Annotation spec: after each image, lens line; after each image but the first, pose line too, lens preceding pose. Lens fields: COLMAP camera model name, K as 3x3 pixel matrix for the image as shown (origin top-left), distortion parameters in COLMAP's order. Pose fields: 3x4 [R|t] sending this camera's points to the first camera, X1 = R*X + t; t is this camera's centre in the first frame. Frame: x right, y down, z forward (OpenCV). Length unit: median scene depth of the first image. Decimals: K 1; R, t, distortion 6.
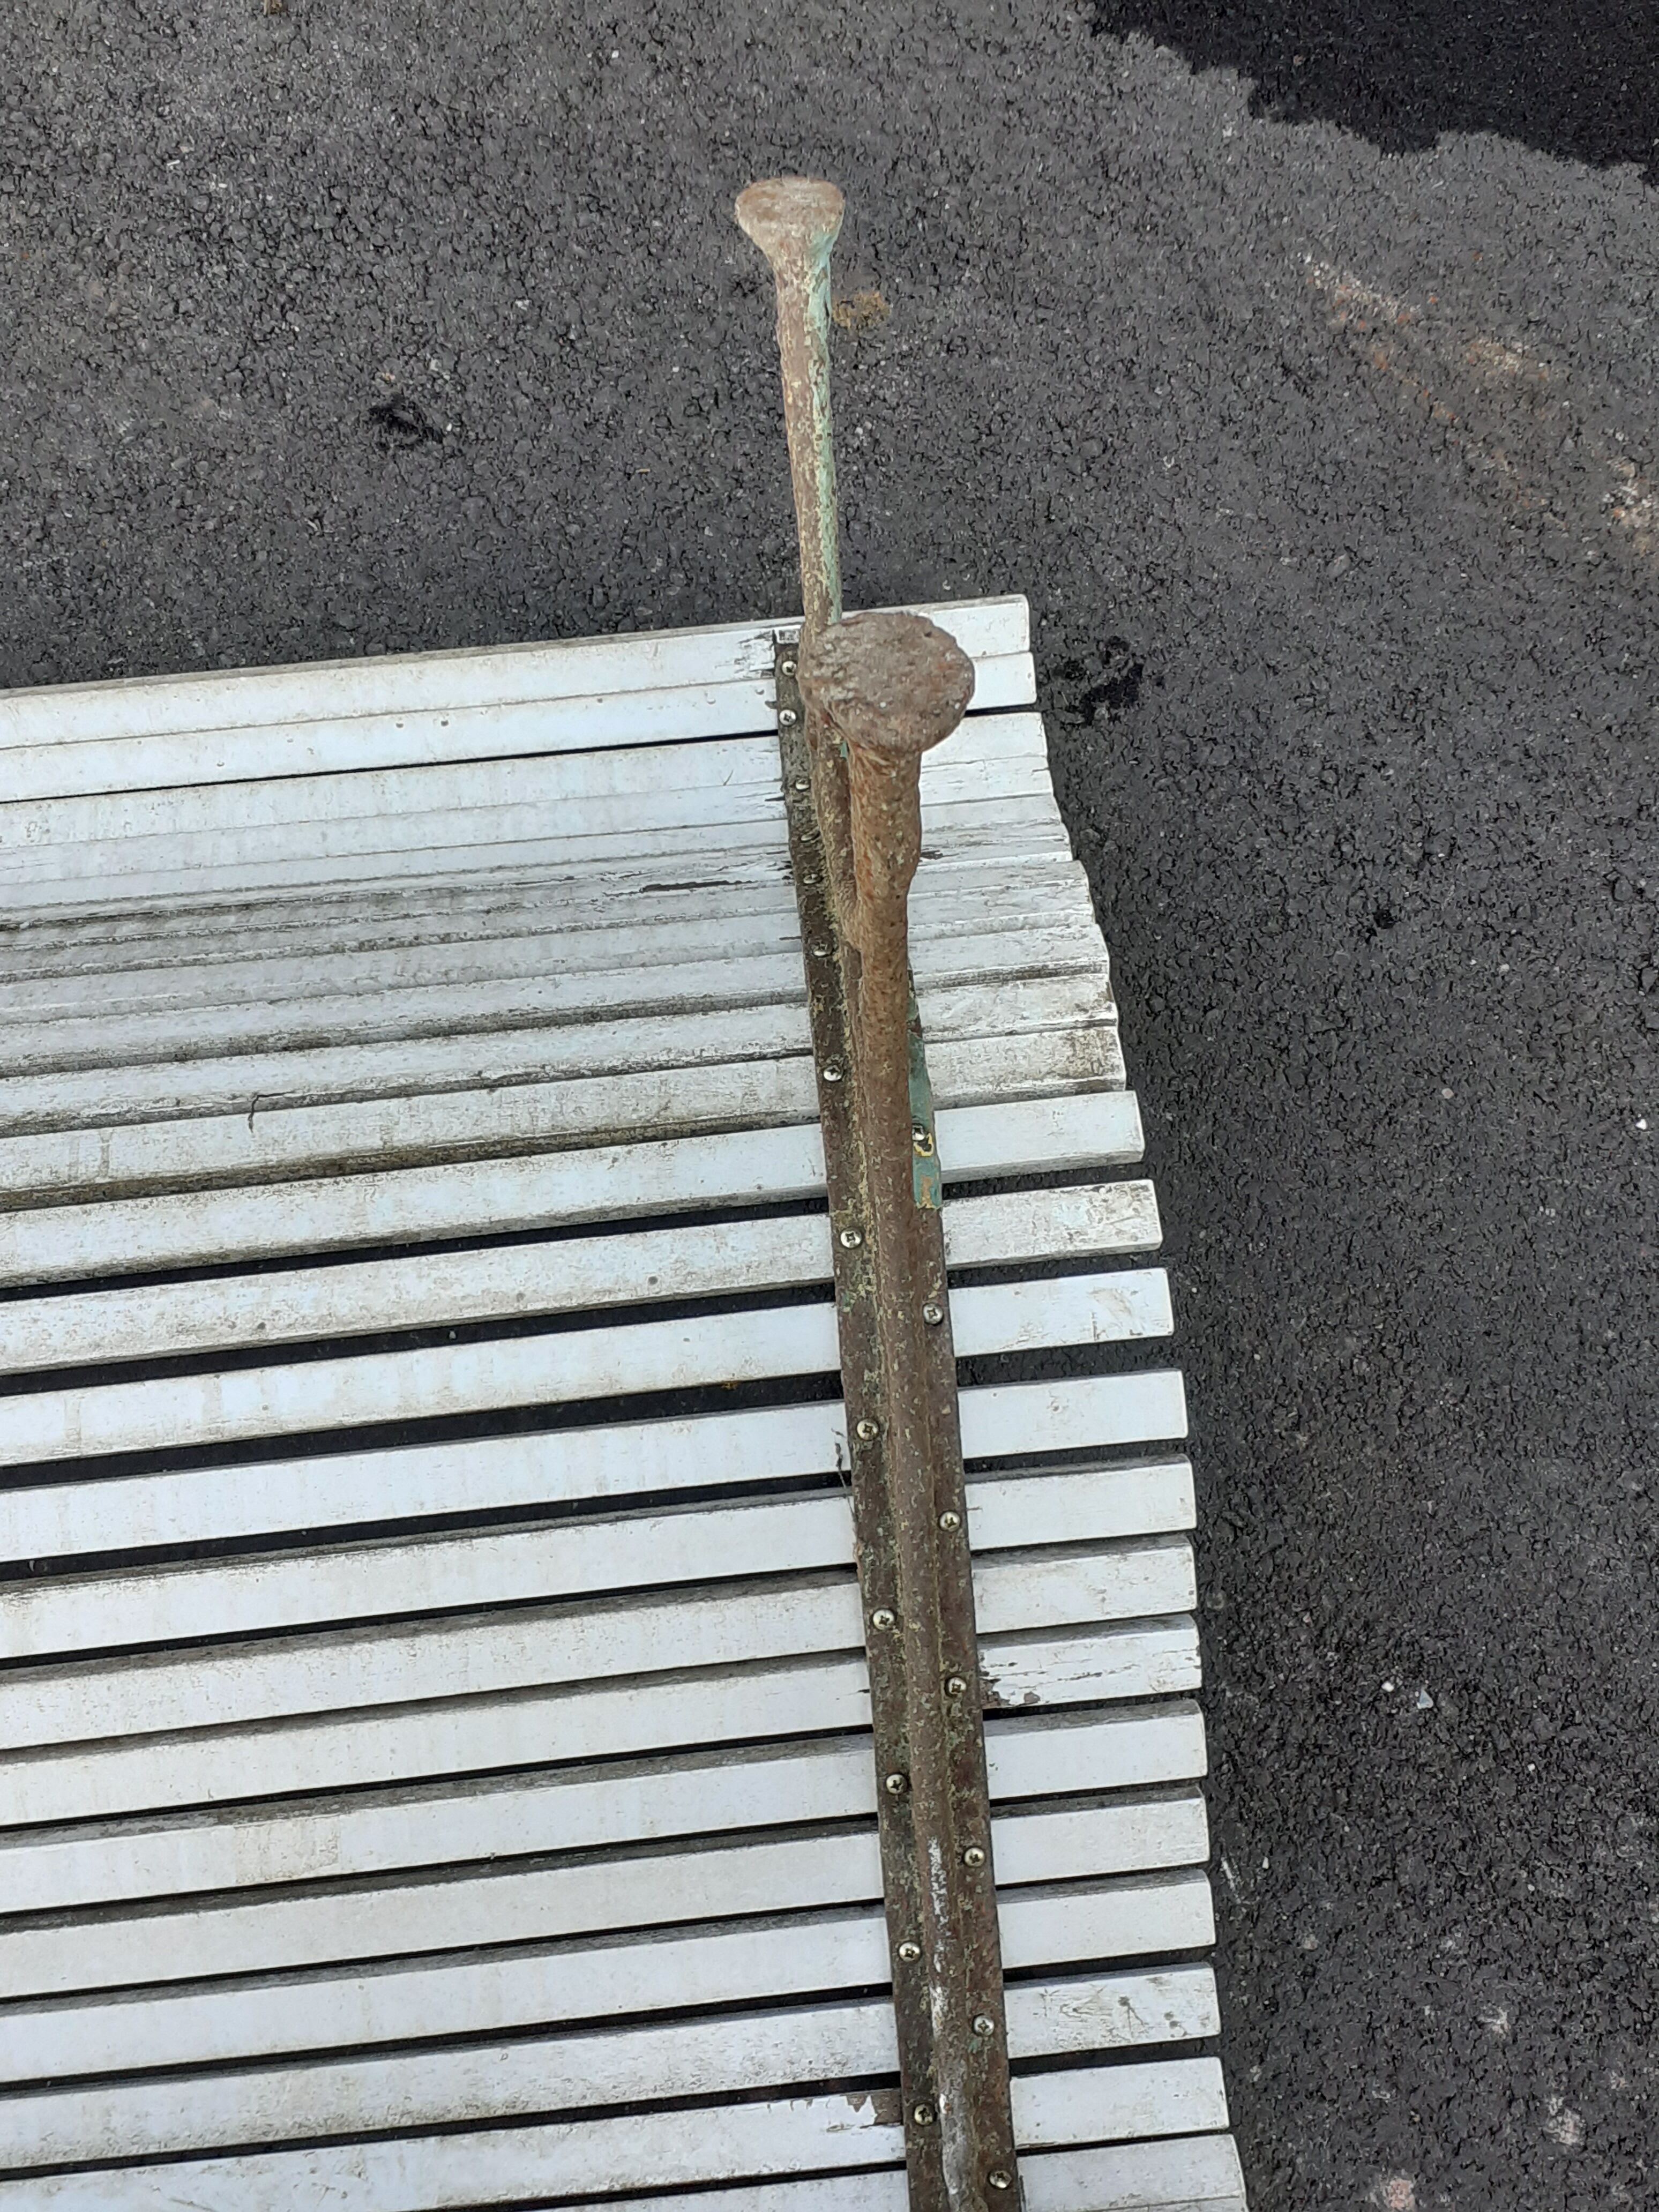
lens RADIAL K [[2789.3, 0, 808.0], [0, 2789.3, 1100.5], [0, 0, 1]] dist [0.093750, 0.000000]
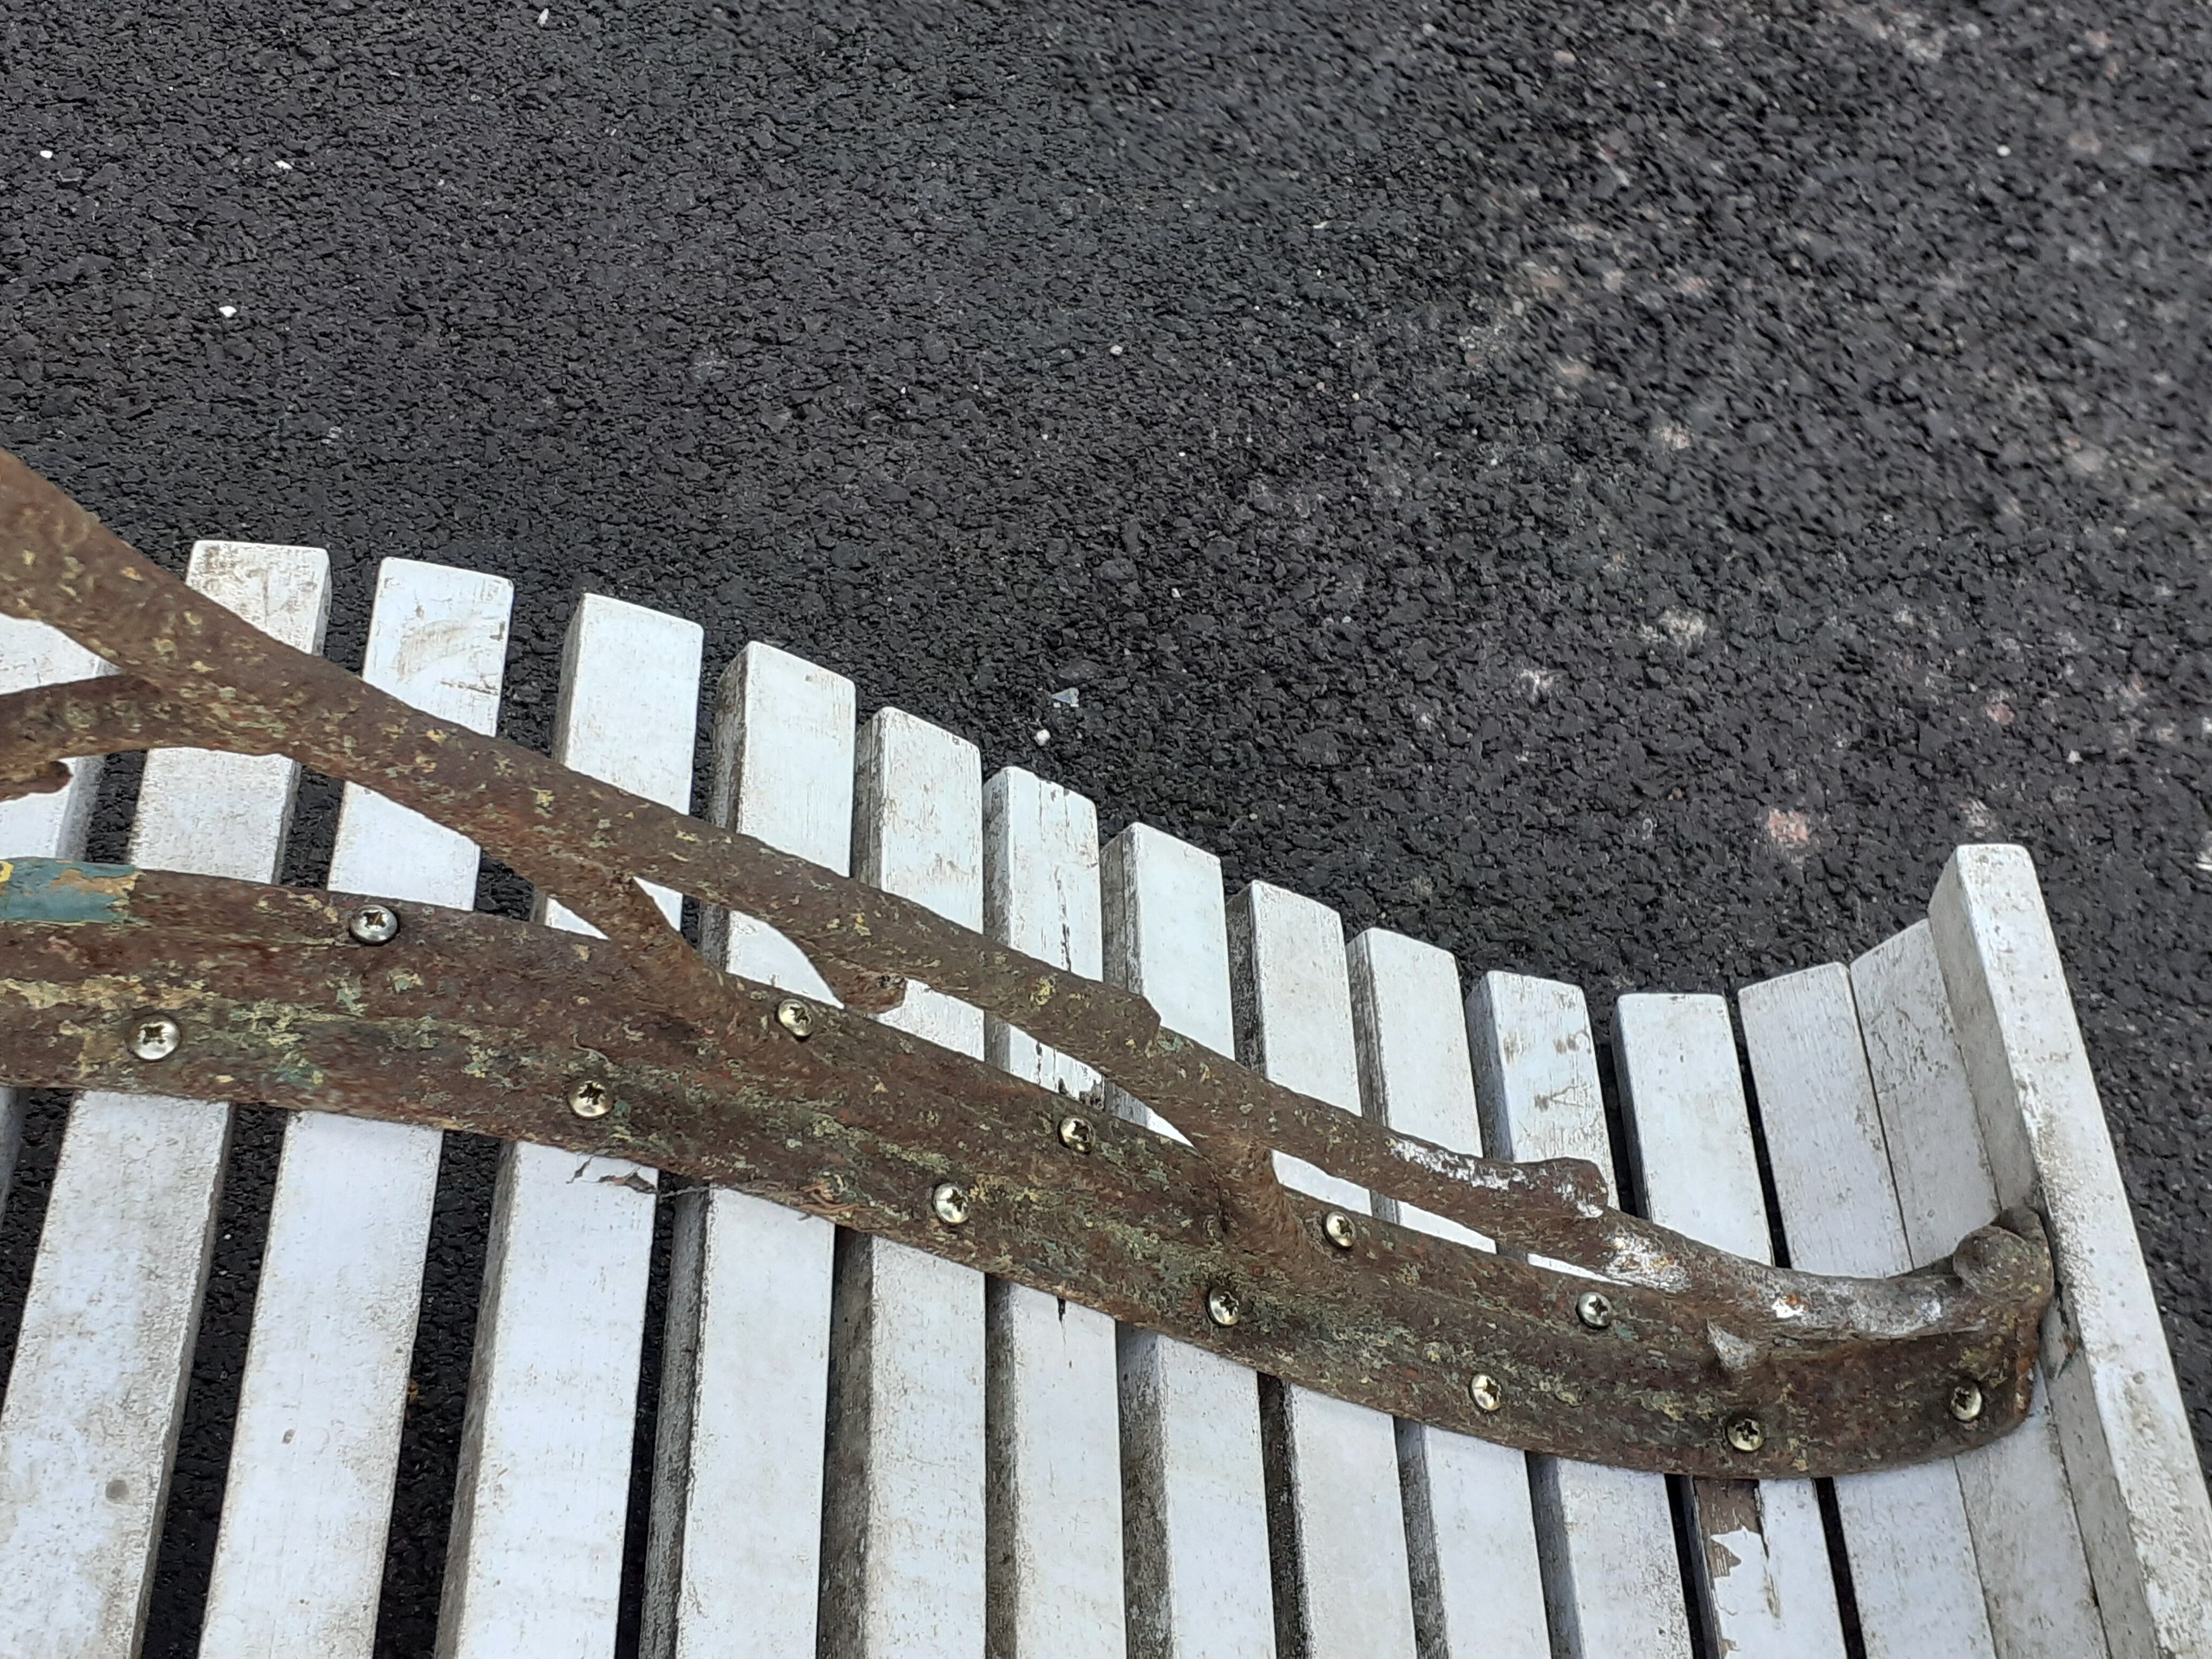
lens RADIAL K [[2789.3, 0, 1064.3], [0, 2789.3, 829.6], [0, 0, 1]] dist [0.093750, 0.000000]
pose [[0.086348, -0.791311, 0.605286, -0.209670], [0.904482, 0.316980, 0.285369, 0.040120], [-0.417679, 0.522829, 0.743097, 0.570868]]
